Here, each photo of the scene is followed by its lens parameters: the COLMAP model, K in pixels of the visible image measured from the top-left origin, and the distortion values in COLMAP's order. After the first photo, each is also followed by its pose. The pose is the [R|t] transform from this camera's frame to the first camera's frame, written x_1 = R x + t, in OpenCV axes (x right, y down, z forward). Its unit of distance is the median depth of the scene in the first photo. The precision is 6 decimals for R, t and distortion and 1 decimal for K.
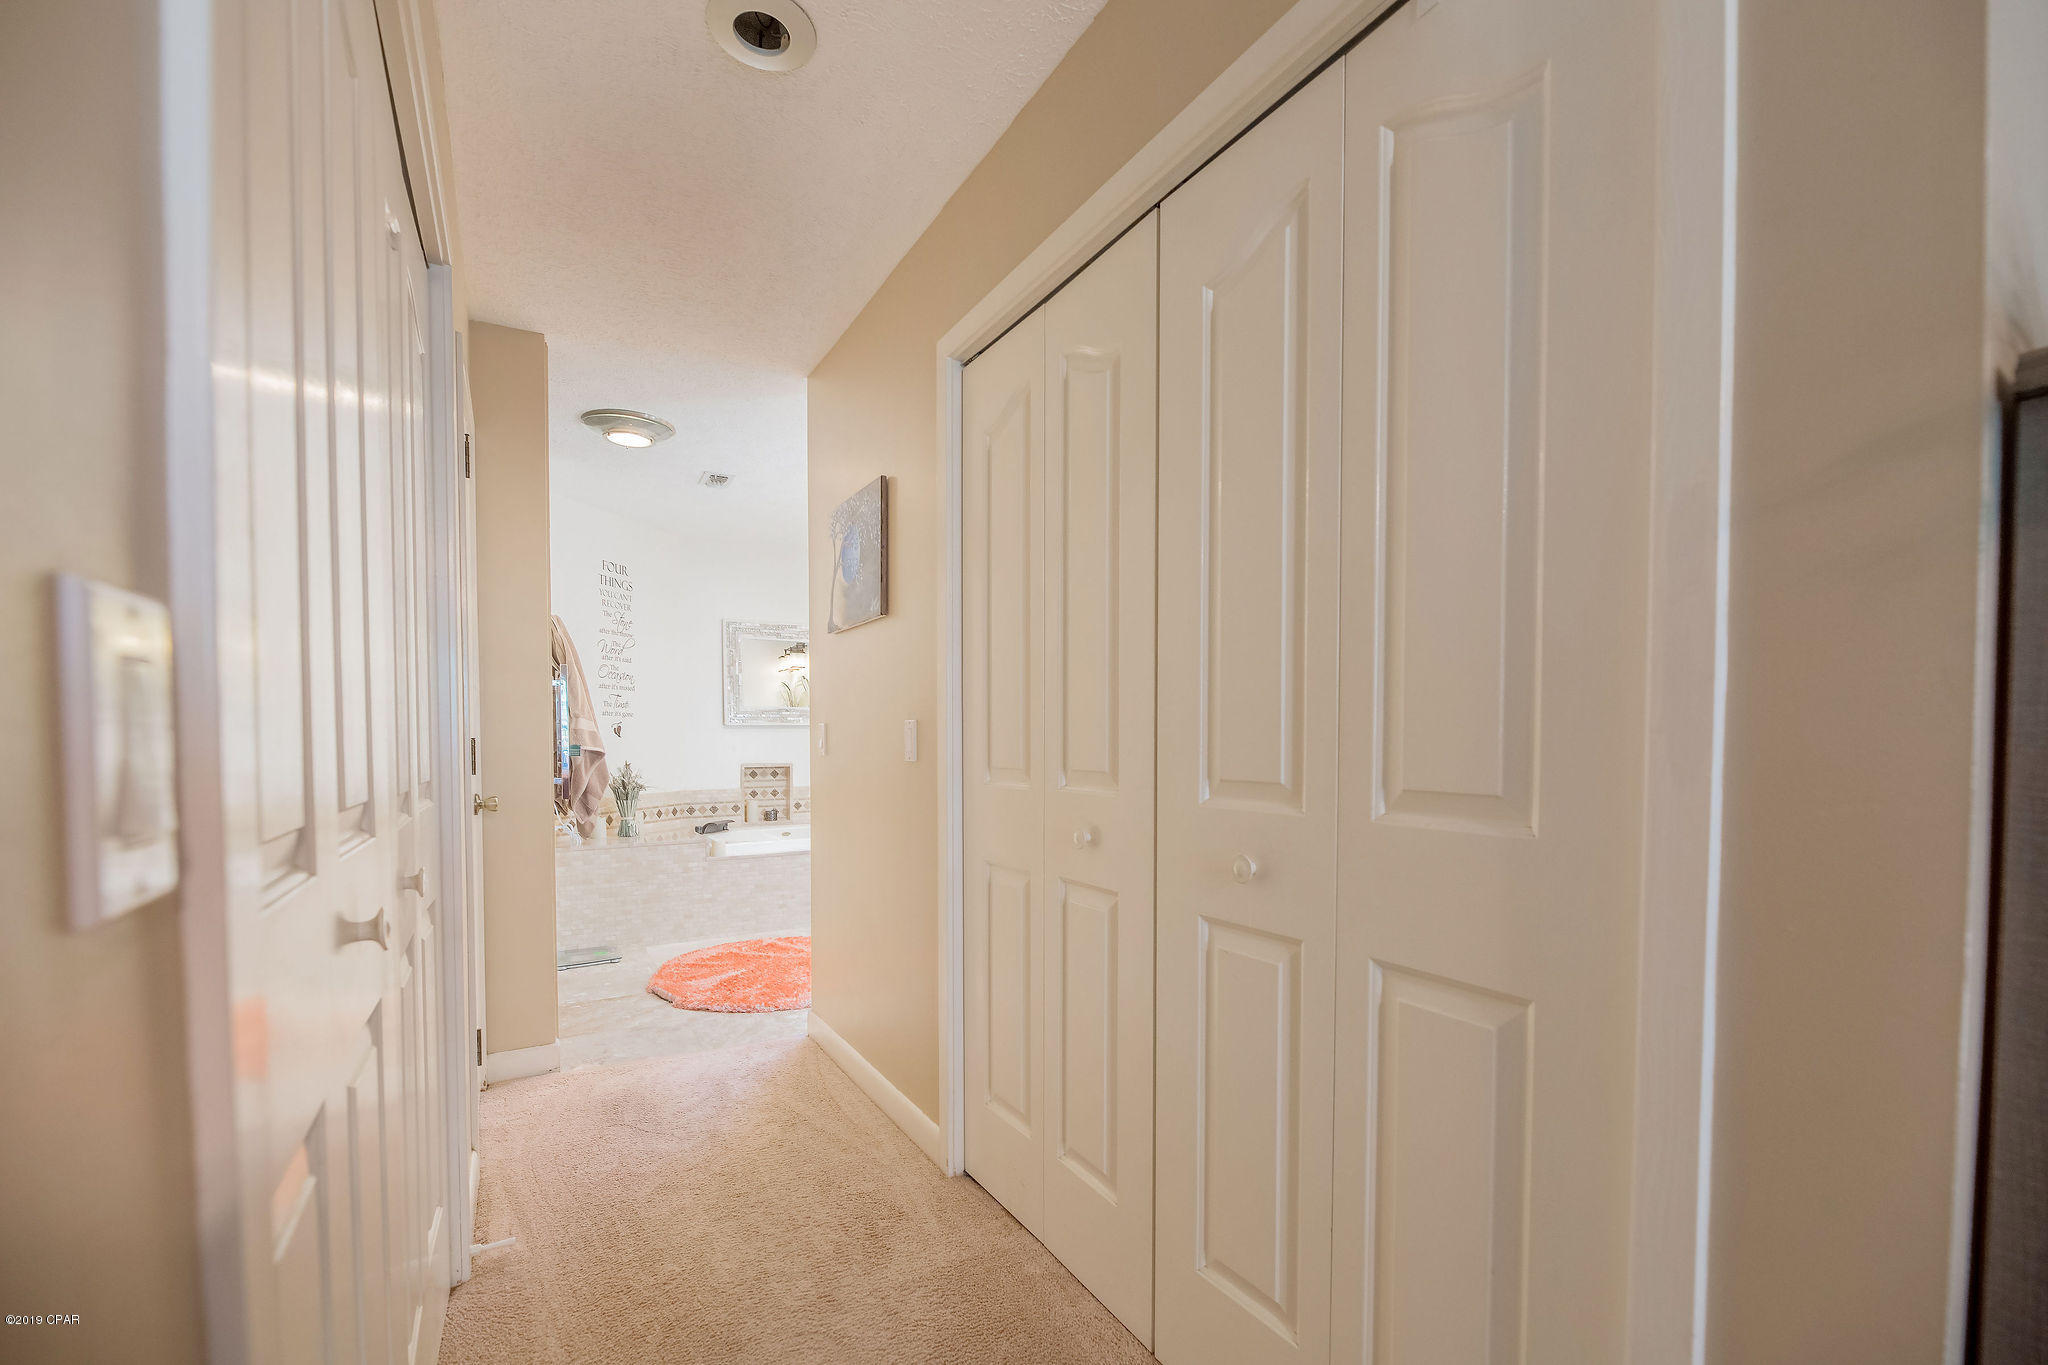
lens RADIAL K [[842.9, 0, 1024.4], [0, 842.9, 761.9], [0, 0, 1]] dist [-0.005447, -0.000918]
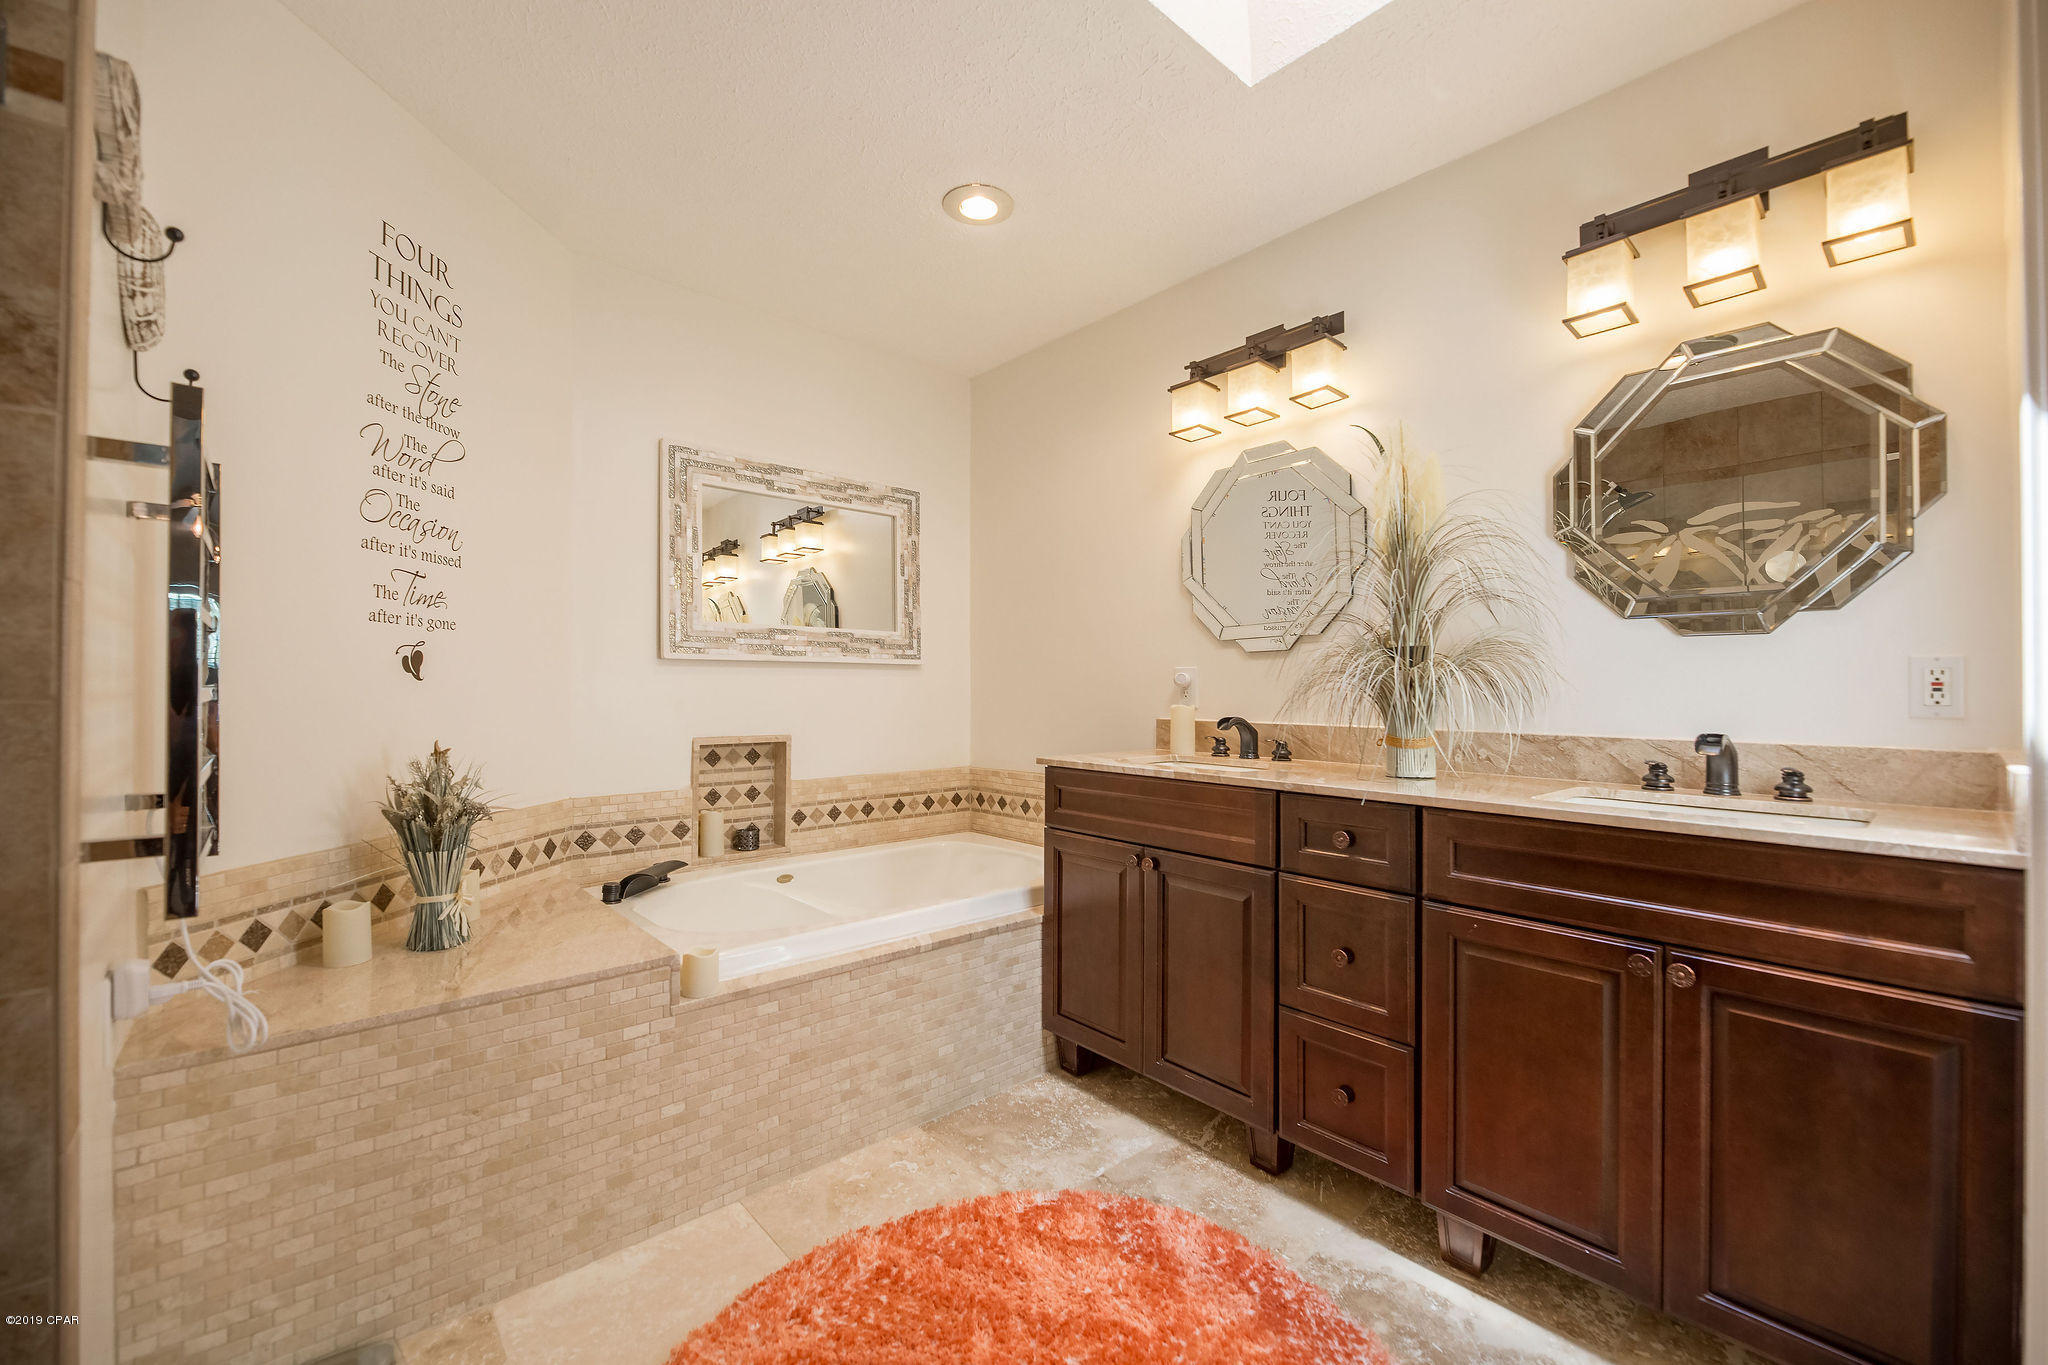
lens RADIAL K [[842.9, 0, 1028.7], [0, 842.9, 684.4], [0, 0, 1]] dist [-0.005447, -0.000918]
pose [[0.983193, 0.006592, 0.182452, -0.252237], [-0.000046, 0.999357, -0.035859, -0.012182], [-0.182571, 0.035248, 0.982561, 0.521669]]
